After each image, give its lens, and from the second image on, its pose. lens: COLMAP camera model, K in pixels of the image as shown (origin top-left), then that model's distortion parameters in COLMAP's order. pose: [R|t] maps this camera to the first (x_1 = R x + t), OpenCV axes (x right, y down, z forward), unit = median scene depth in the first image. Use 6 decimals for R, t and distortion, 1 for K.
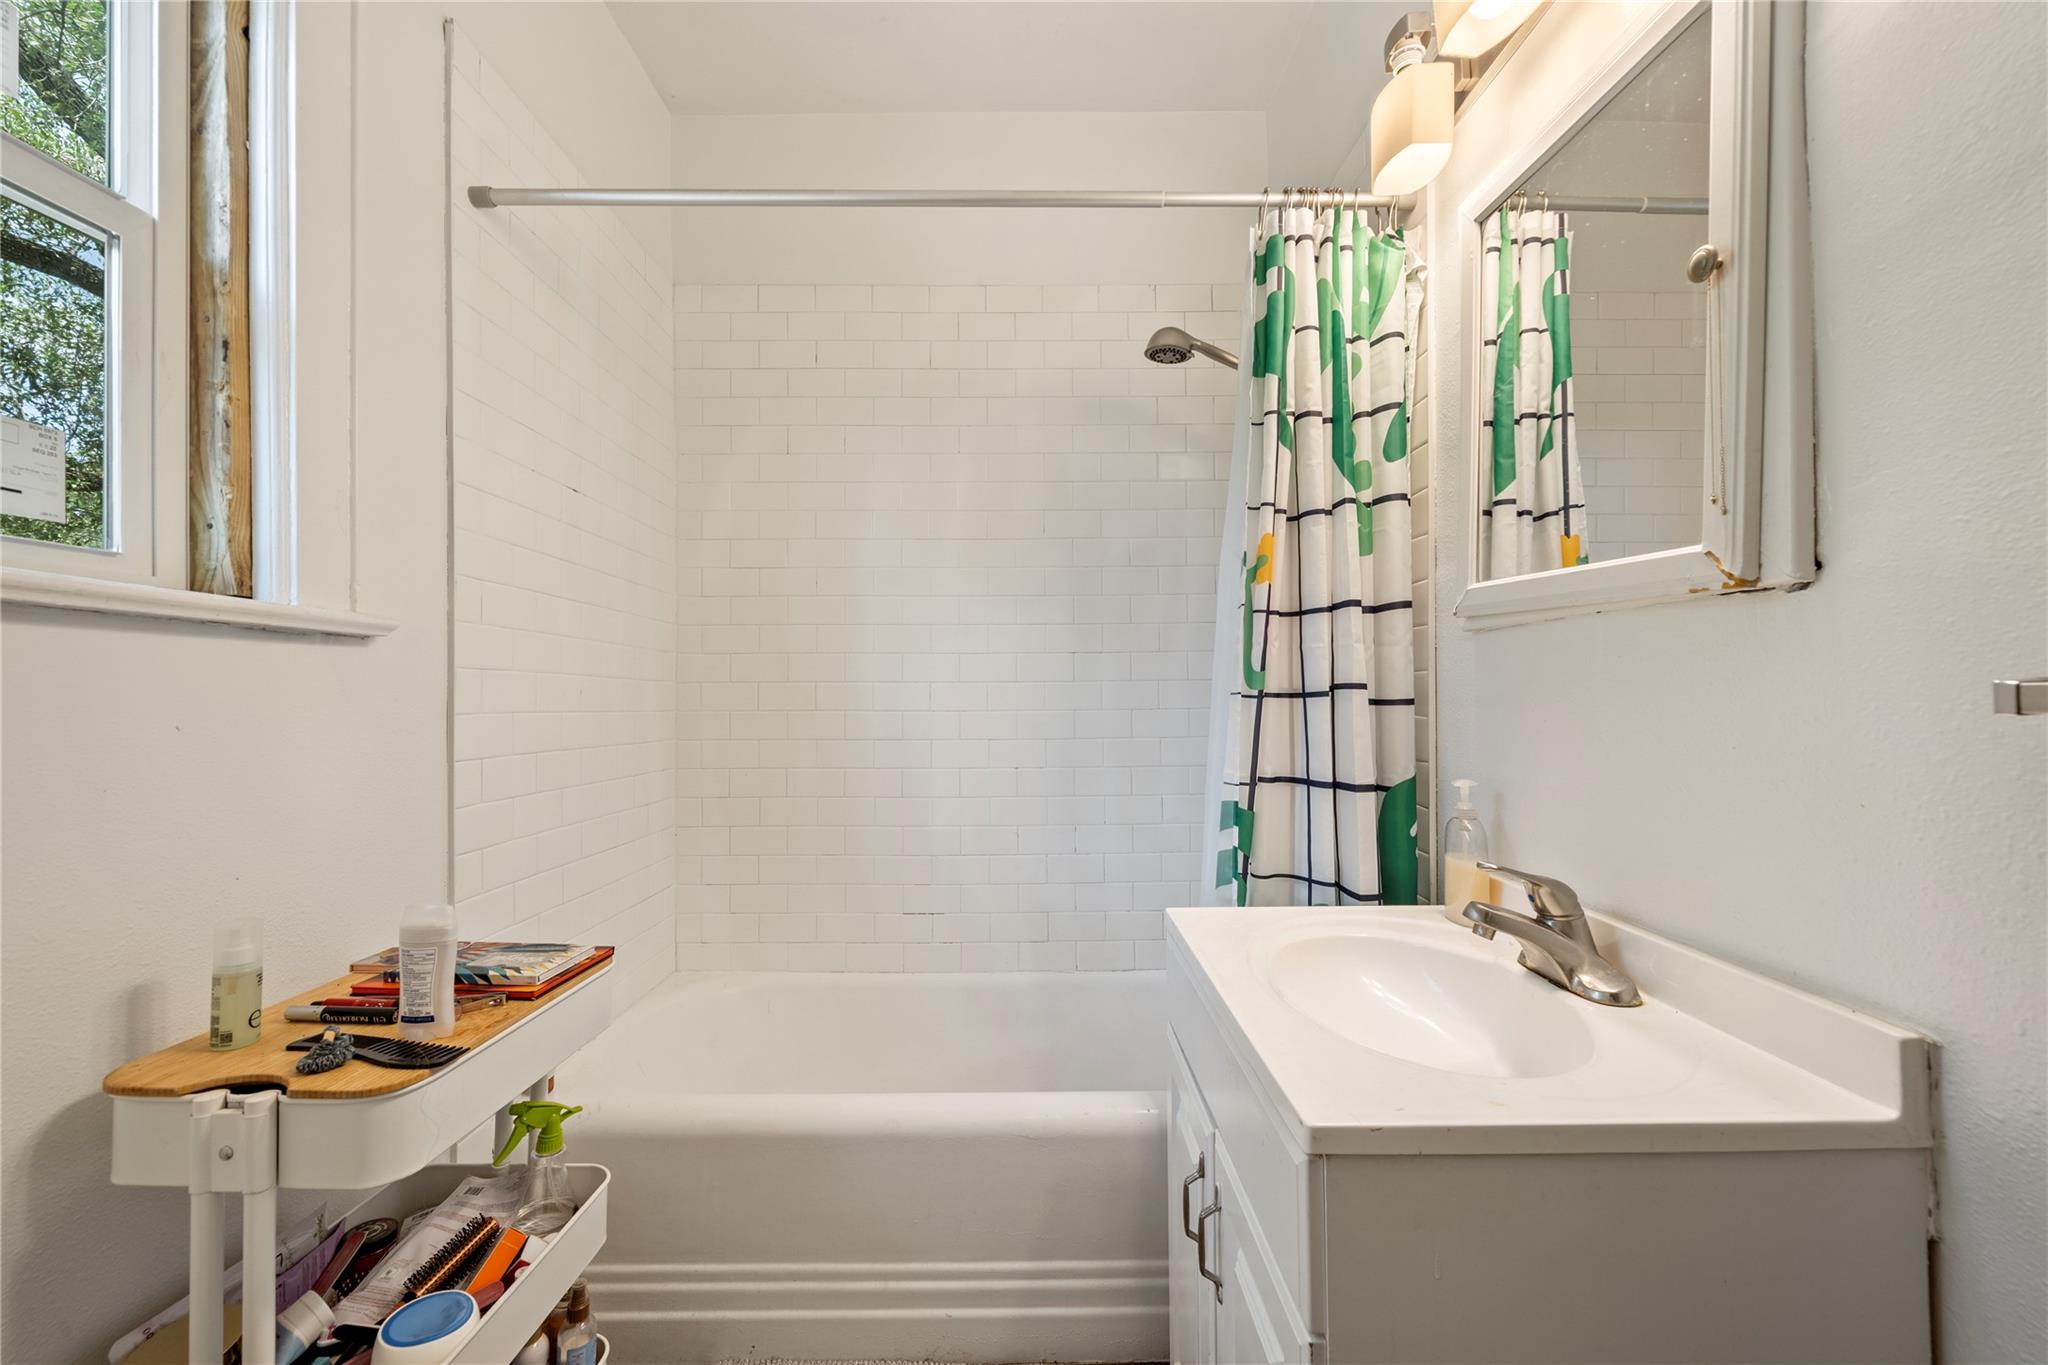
lens RADIAL K [[810.8, 0, 1046.3], [0, 810.8, 687.9], [0, 0, 1]] dist [-0.010690, 0.001464]
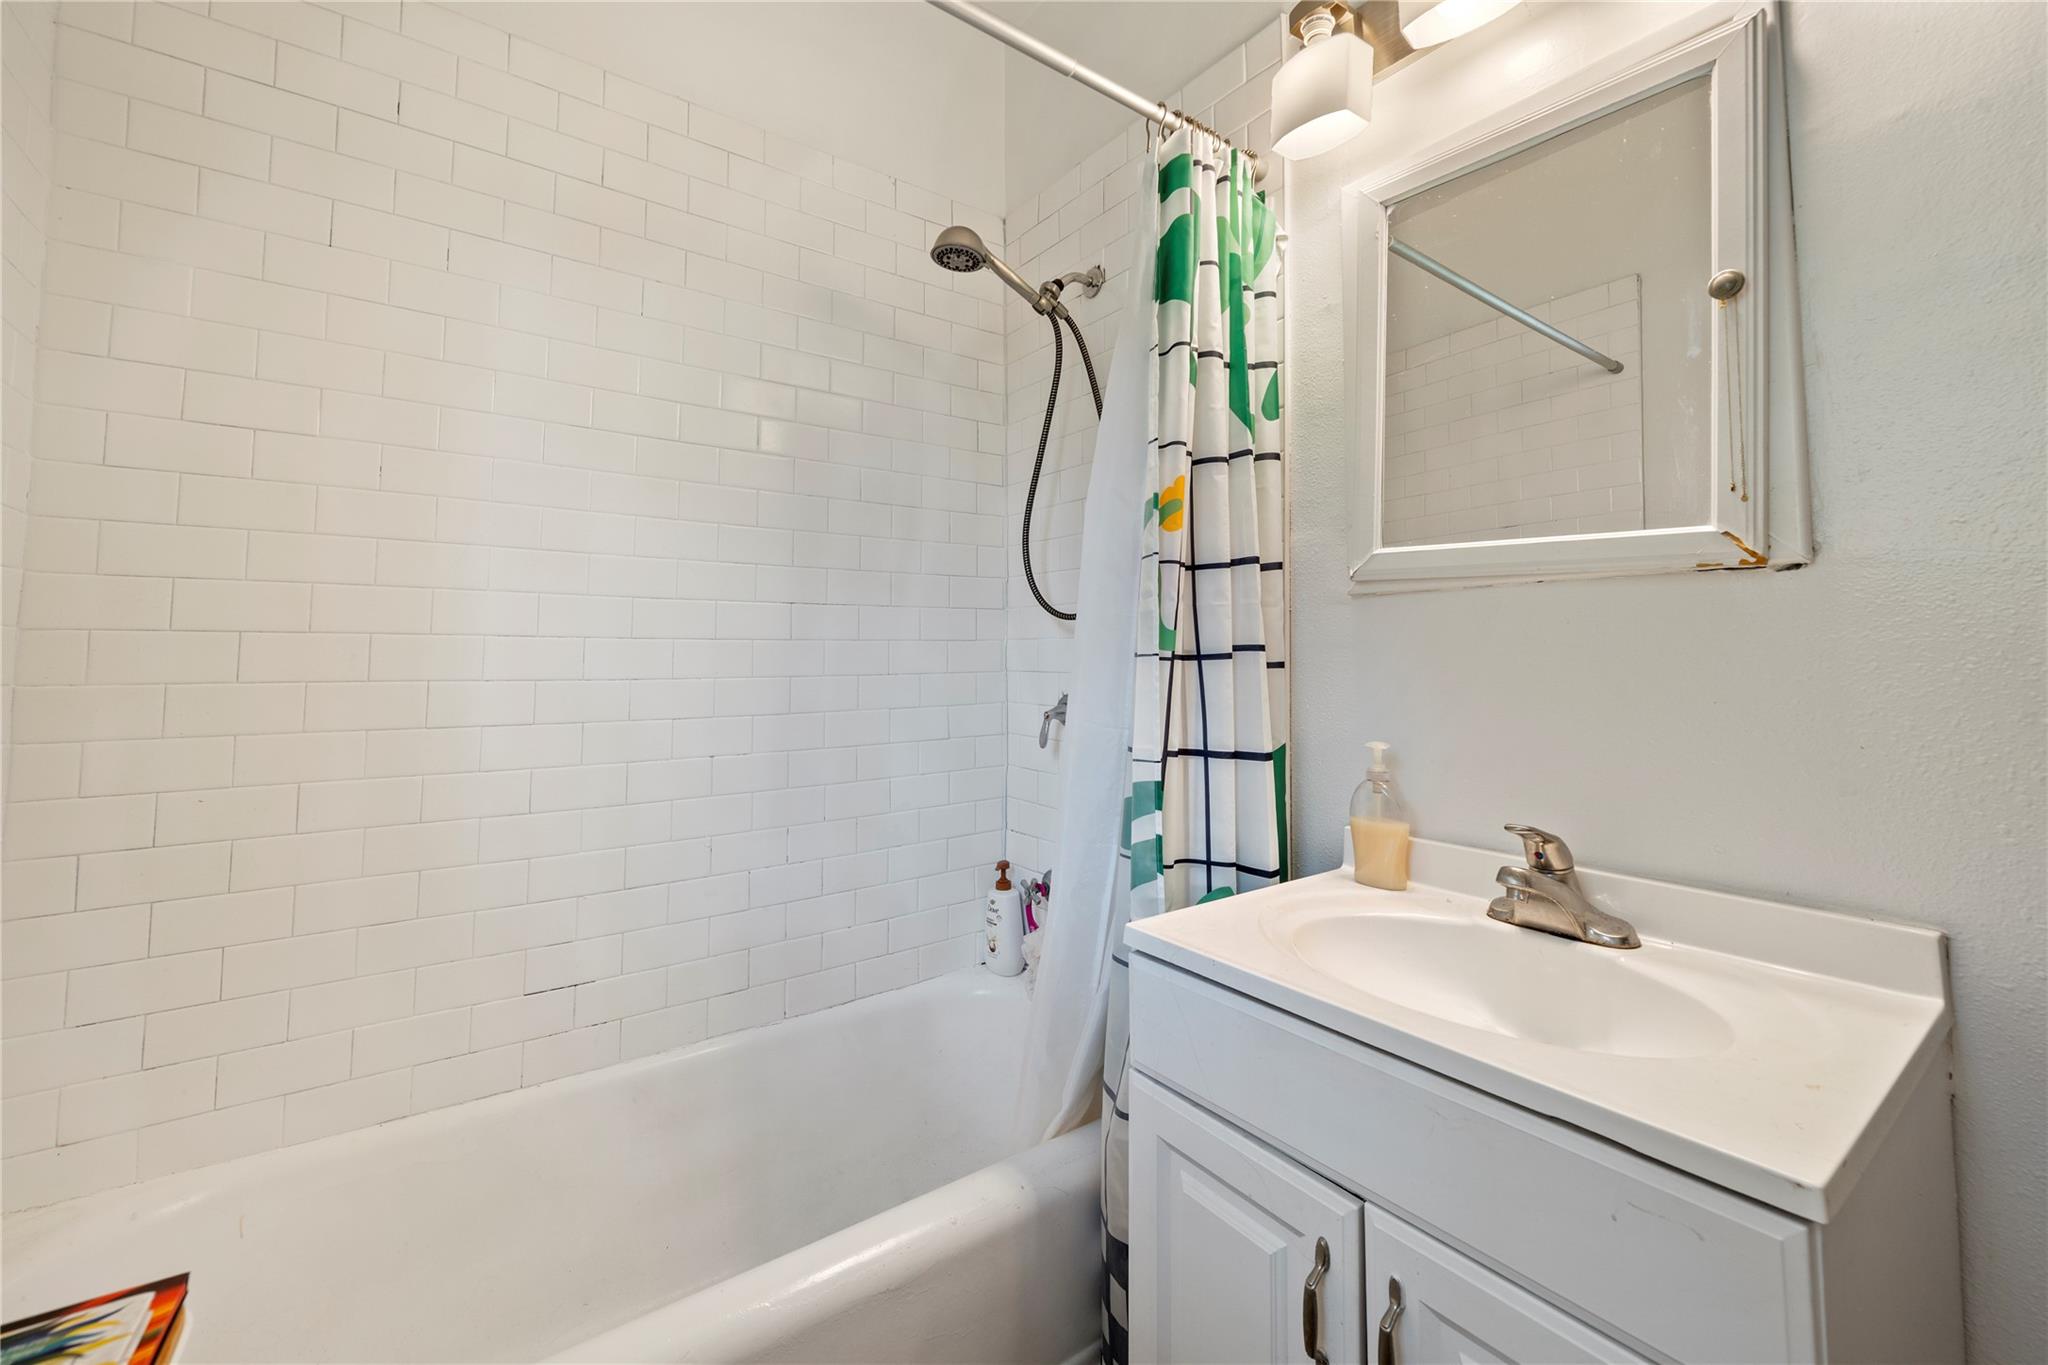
lens RADIAL K [[810.8, 0, 1002.6], [0, 810.8, 616.1], [0, 0, 1]] dist [-0.010690, 0.001464]
pose [[0.815266, 0.033029, 0.578144, -0.398071], [-0.007265, 0.998877, -0.046819, 0.006999], [-0.579041, 0.033970, 0.814590, 0.394391]]
